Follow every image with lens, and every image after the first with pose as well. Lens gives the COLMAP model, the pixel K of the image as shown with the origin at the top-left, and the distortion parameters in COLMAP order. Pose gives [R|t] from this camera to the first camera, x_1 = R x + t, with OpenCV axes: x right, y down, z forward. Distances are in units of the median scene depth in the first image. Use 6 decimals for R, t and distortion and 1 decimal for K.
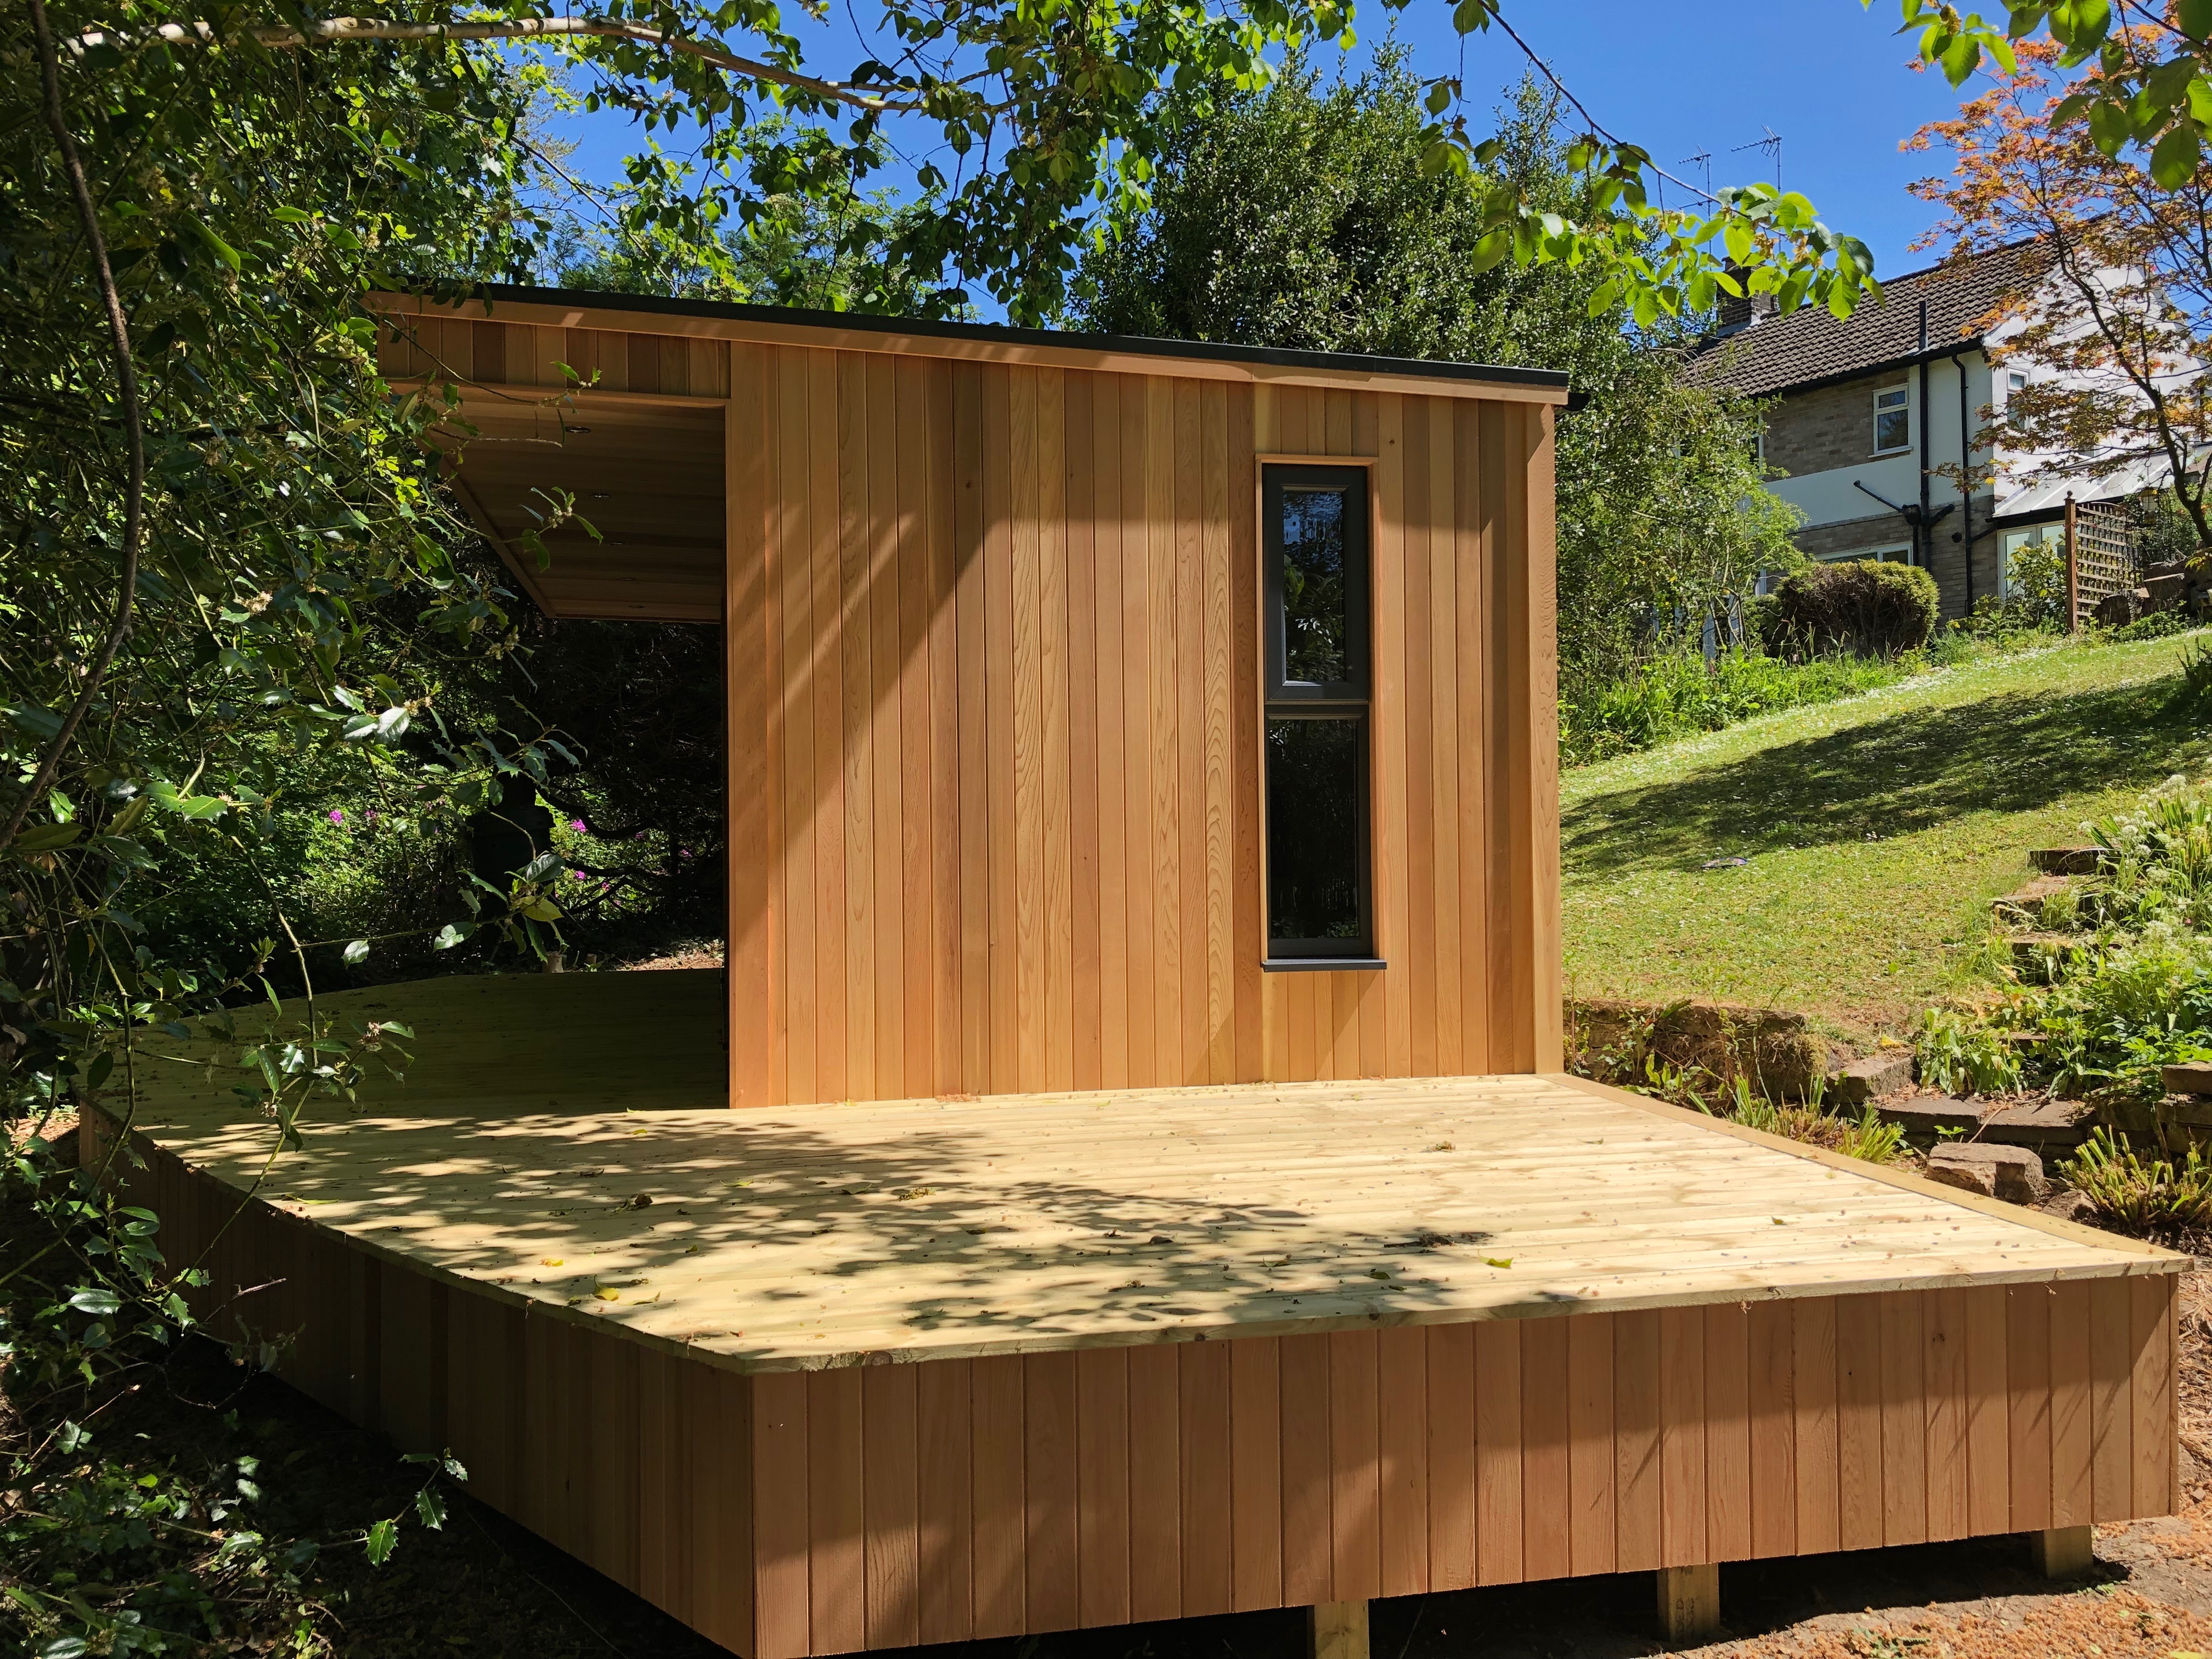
lens RADIAL K [[1813.2, 0, 1101.0], [0, 1813.2, 830.4], [0, 0, 1]] dist [0.020342, 0.017871]
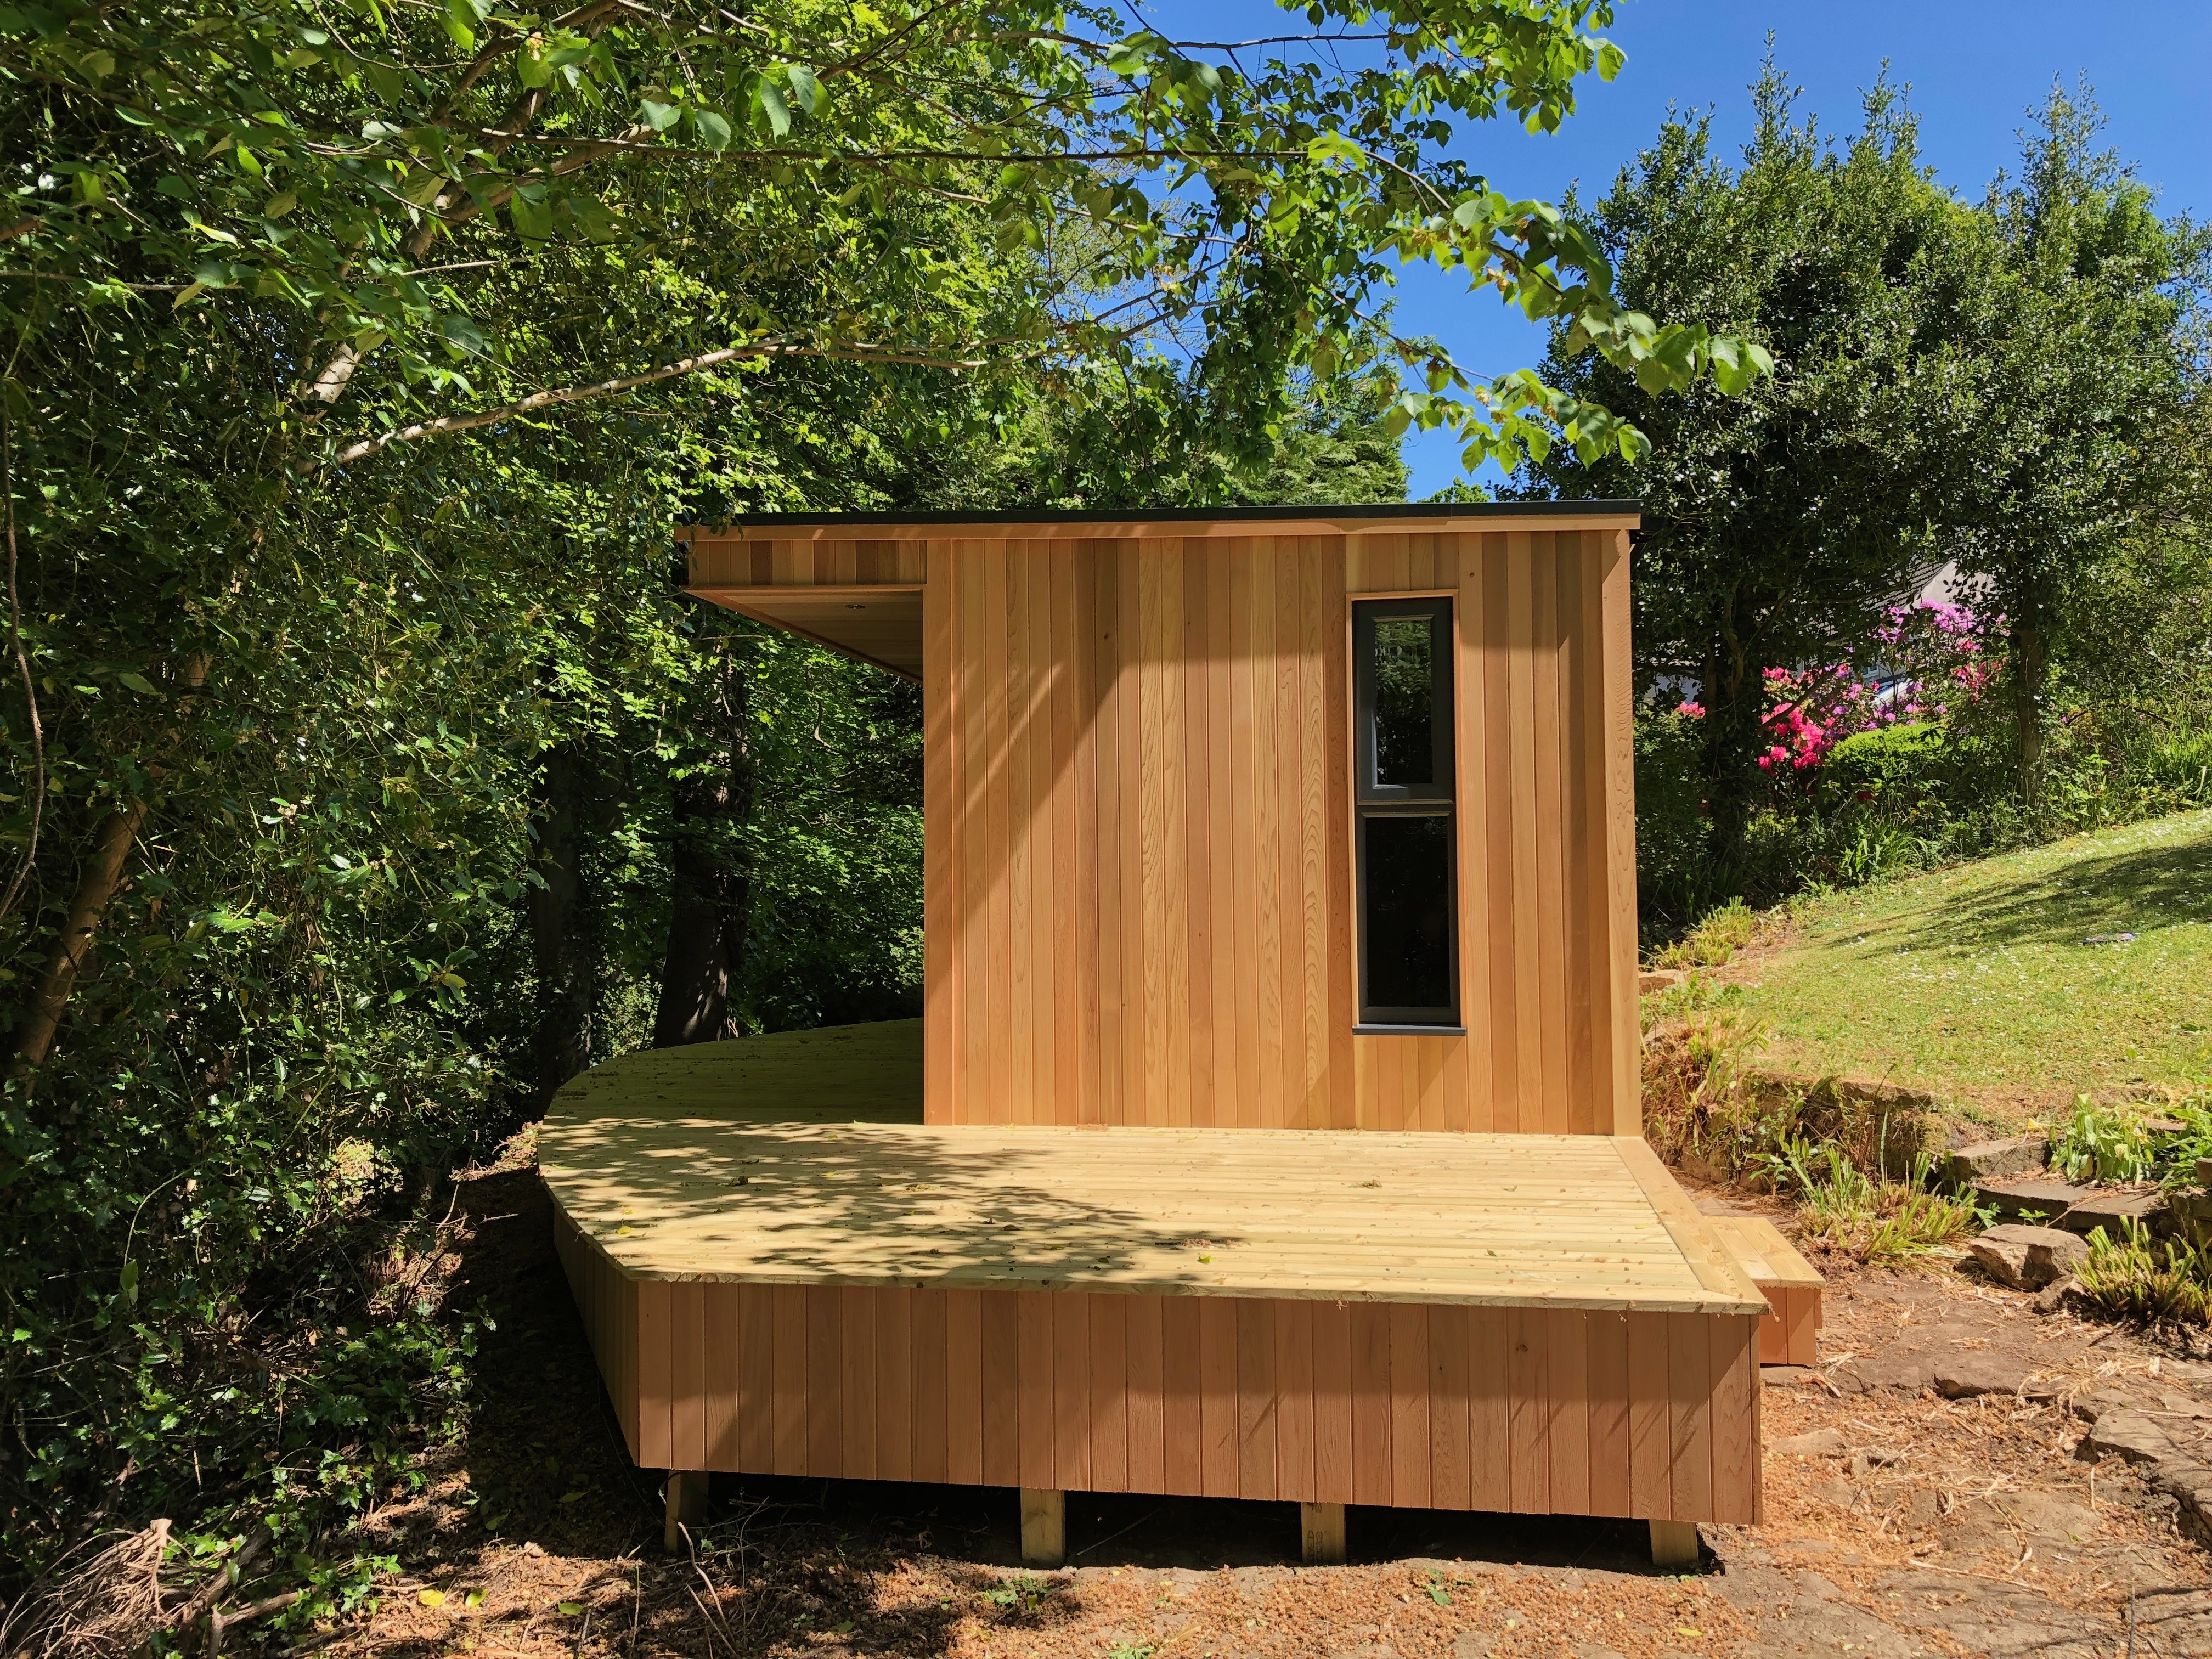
lens RADIAL K [[1813.2, 0, 1111.7], [0, 1813.2, 835.6], [0, 0, 1]] dist [0.020342, 0.017871]
pose [[0.923681, -0.007970, -0.383079, 0.406070], [-0.000648, 0.999750, -0.022362, -0.024511], [0.383161, 0.020904, 0.923445, -0.149519]]
